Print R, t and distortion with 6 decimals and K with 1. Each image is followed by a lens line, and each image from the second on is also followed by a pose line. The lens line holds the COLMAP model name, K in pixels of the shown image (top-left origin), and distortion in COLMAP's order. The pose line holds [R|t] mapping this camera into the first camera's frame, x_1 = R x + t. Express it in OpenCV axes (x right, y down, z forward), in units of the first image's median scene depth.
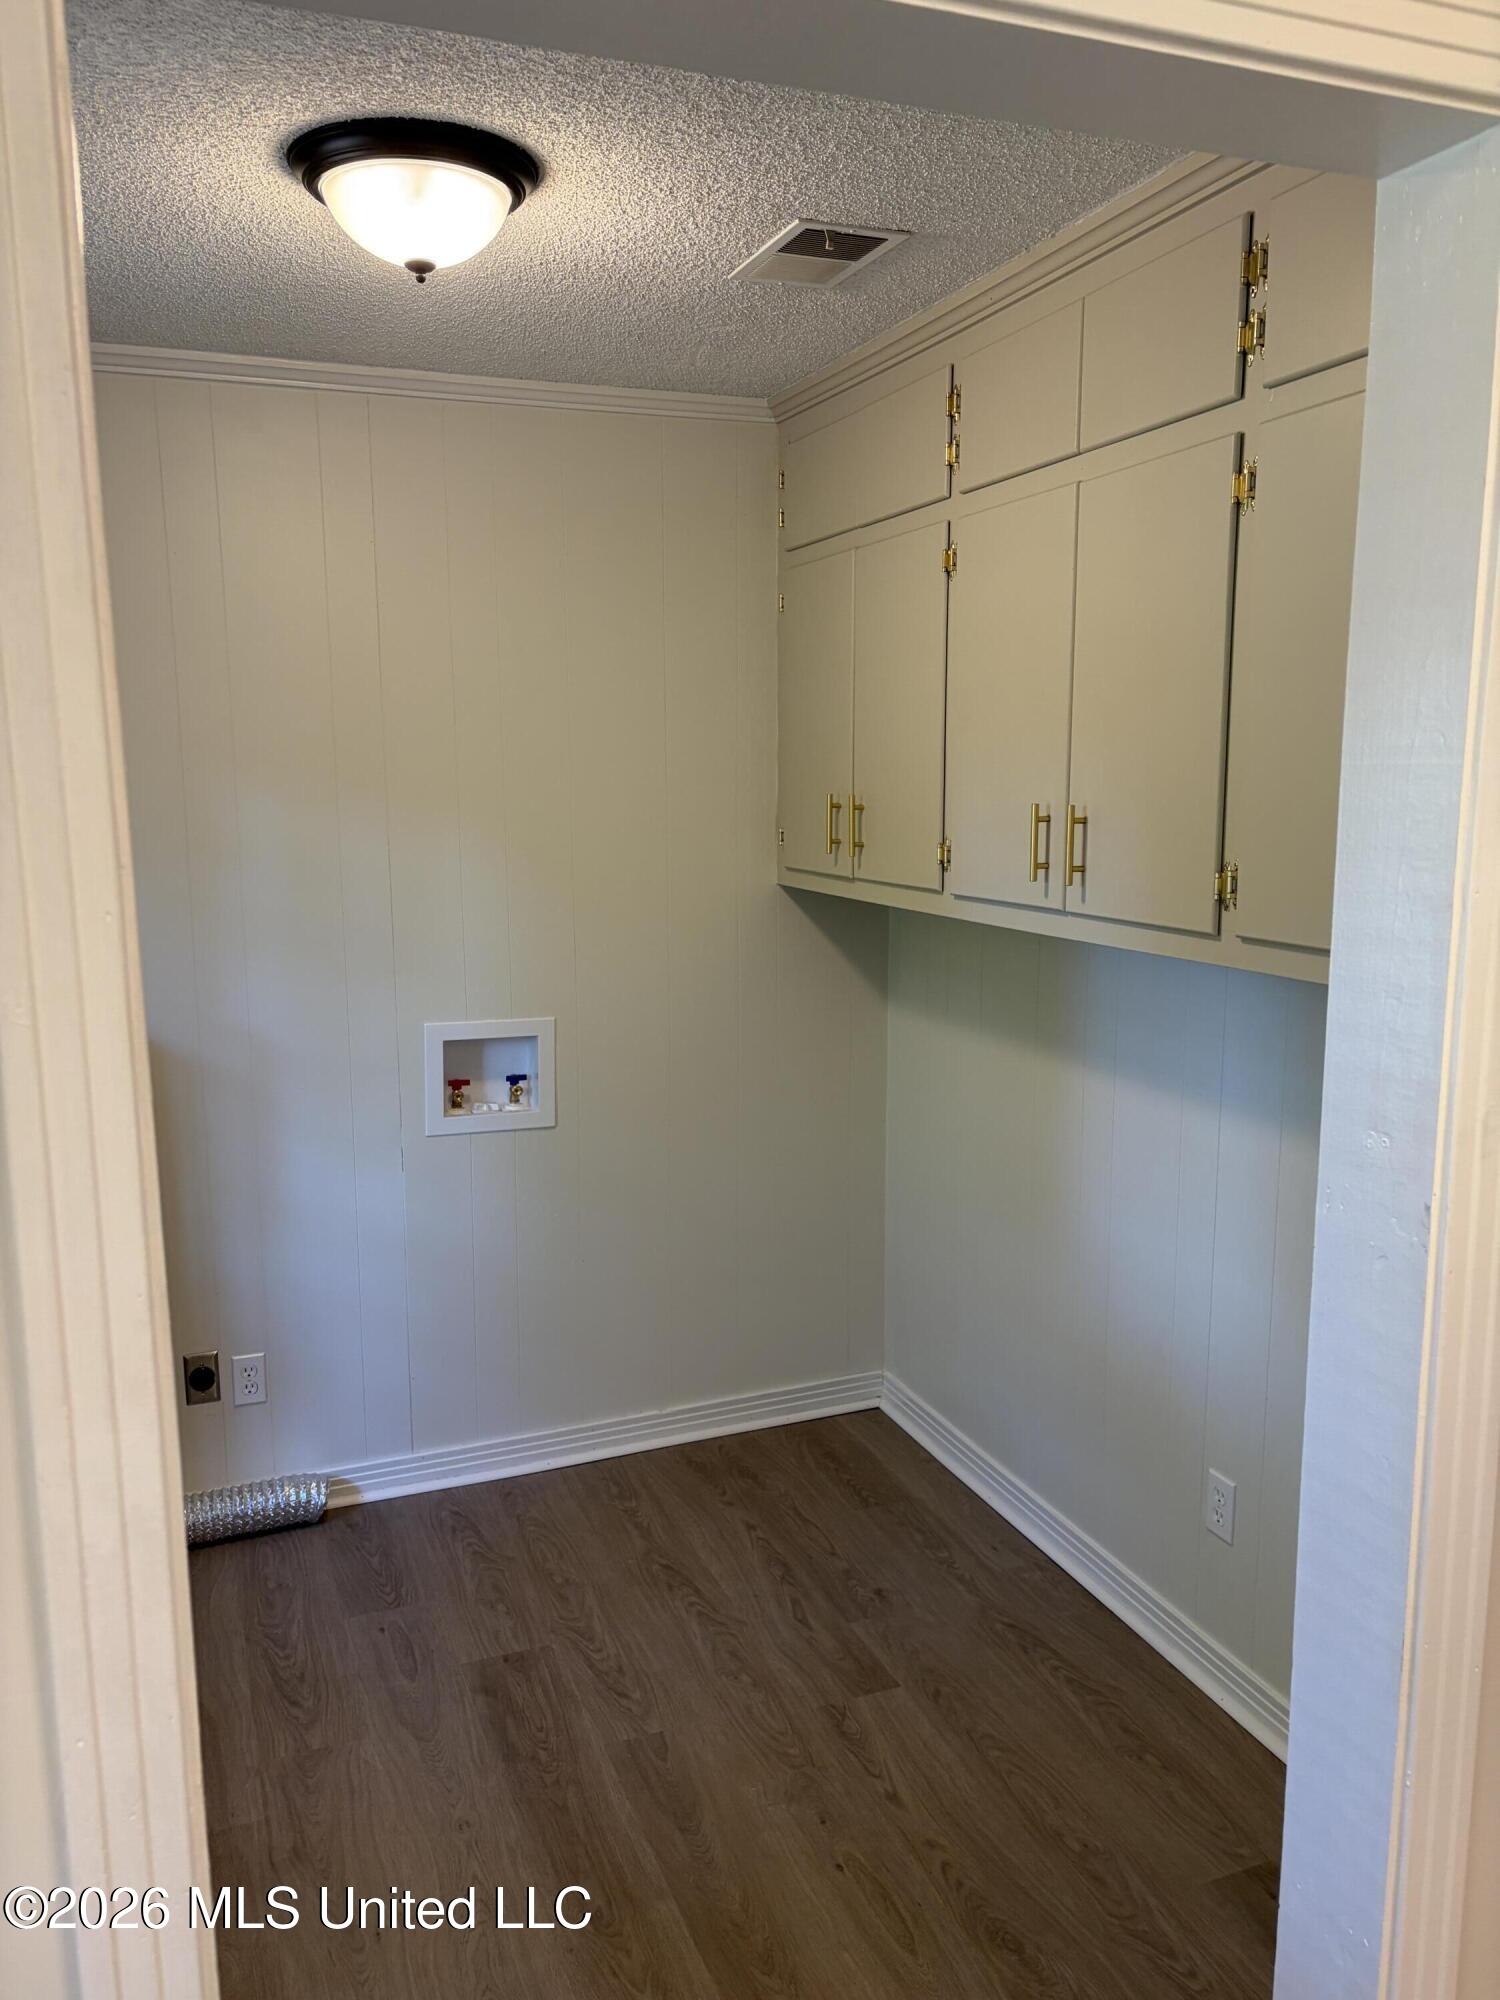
lens RADIAL K [[1509.5, 0, 750.0], [0, 1509.5, 1000.0], [0, 0, 1]] dist [0.050892, -0.005091]
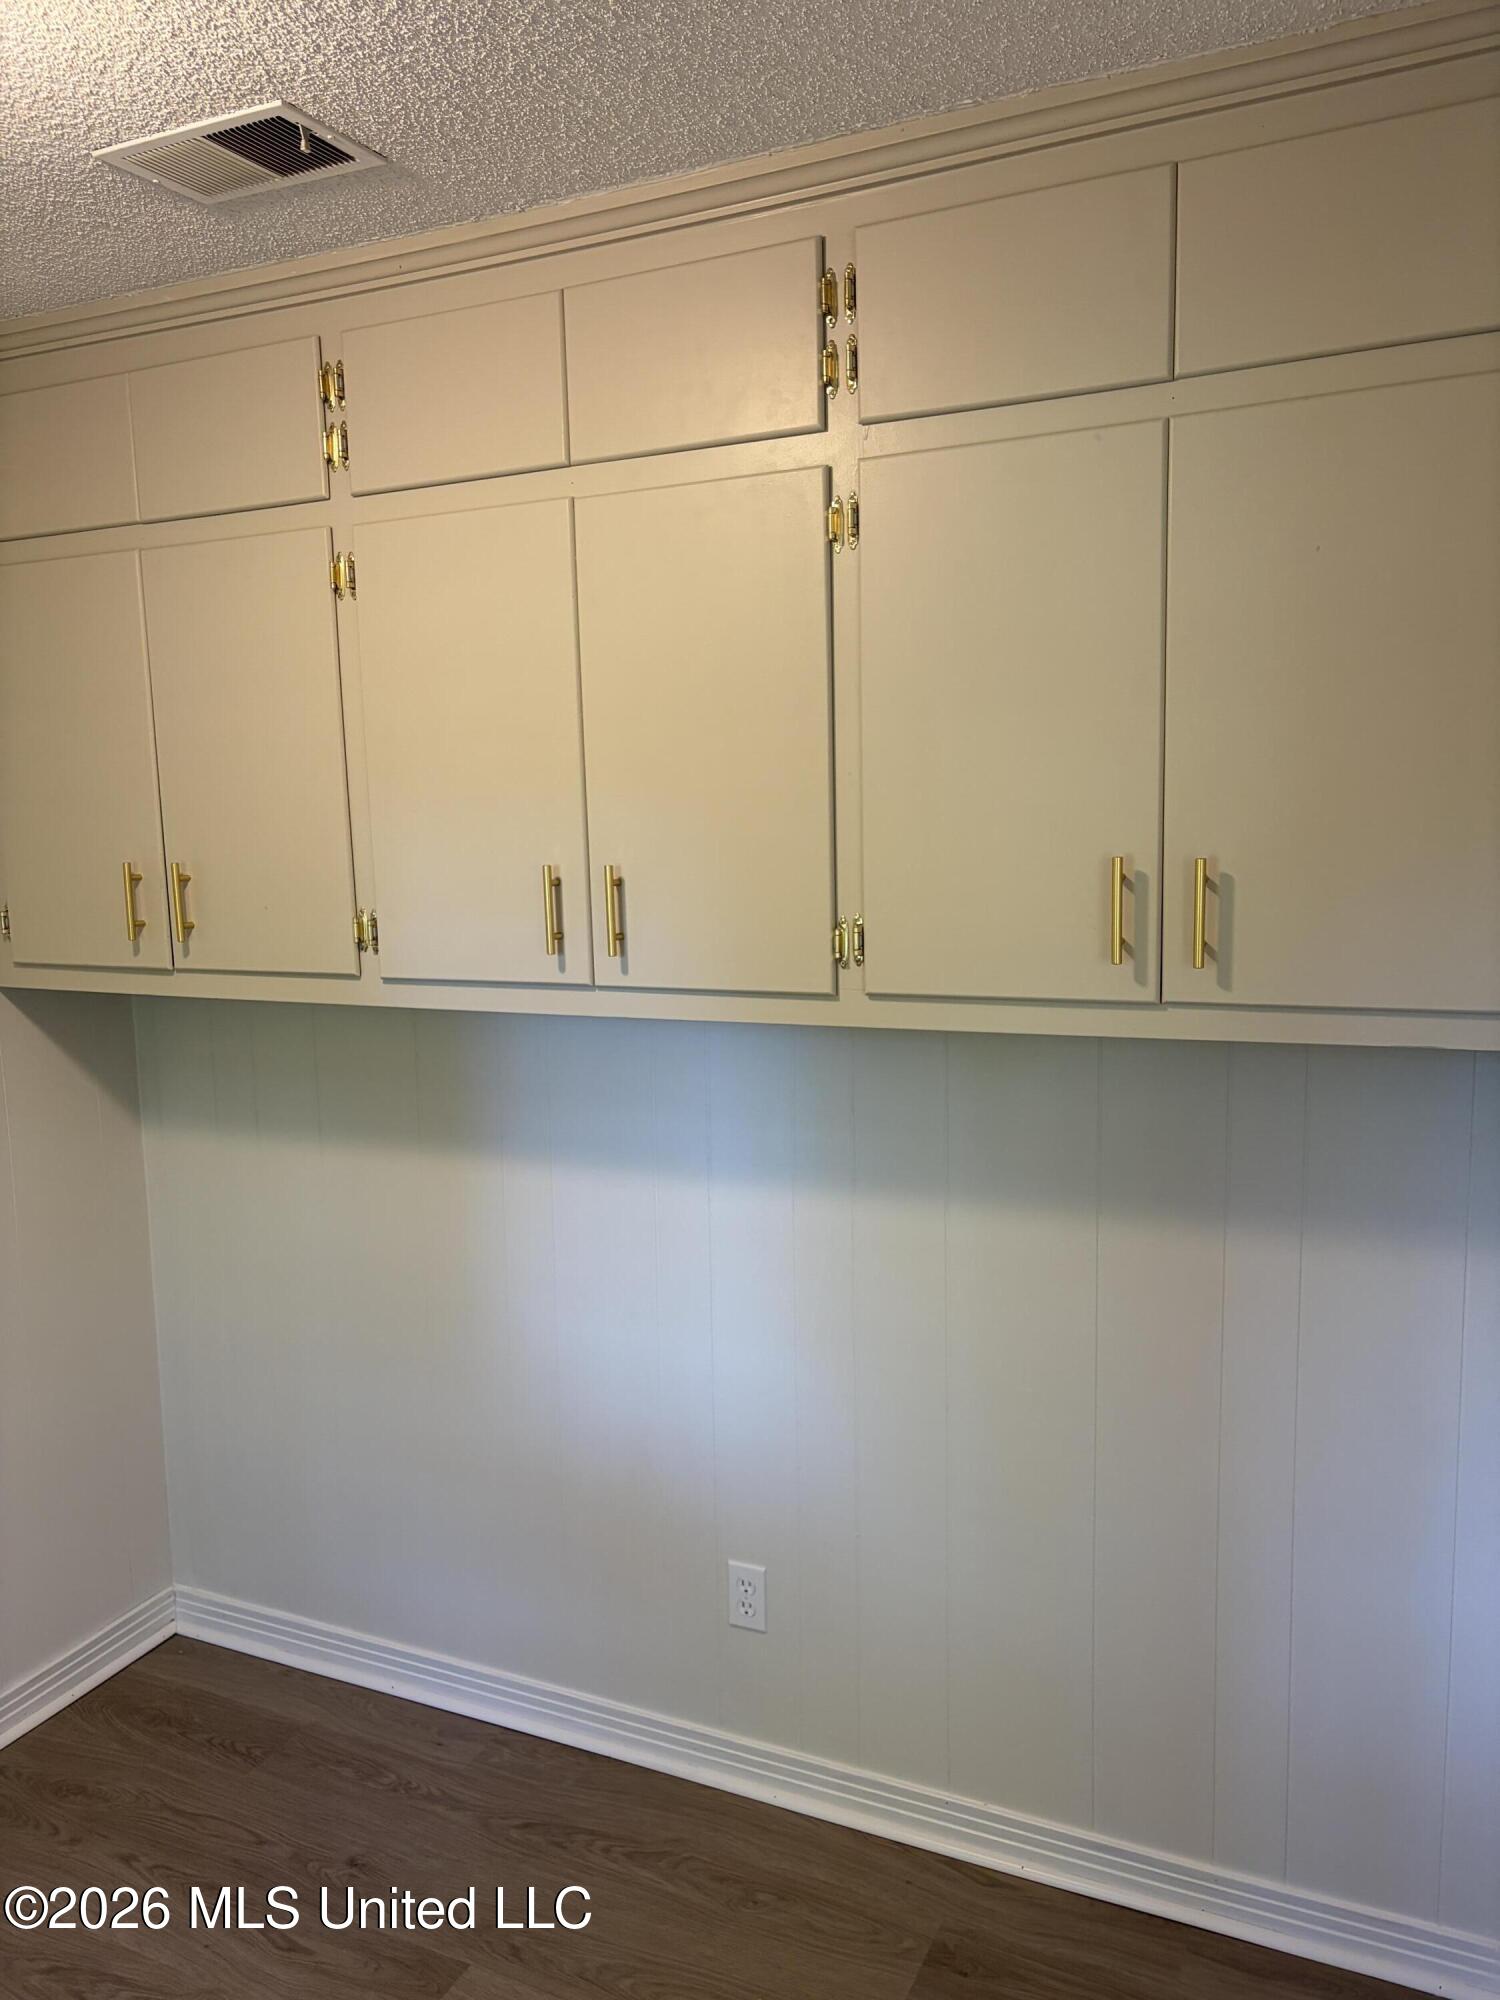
lens RADIAL K [[1514.3, 0, 750.0], [0, 1514.3, 1000.0], [0, 0, 1]] dist [0.049122, -0.044383]
pose [[0.740893, -0.098286, 0.664392, -0.275906], [0.123211, 0.992336, 0.009403, -0.042528], [-0.660224, 0.074894, 0.747325, 0.259530]]
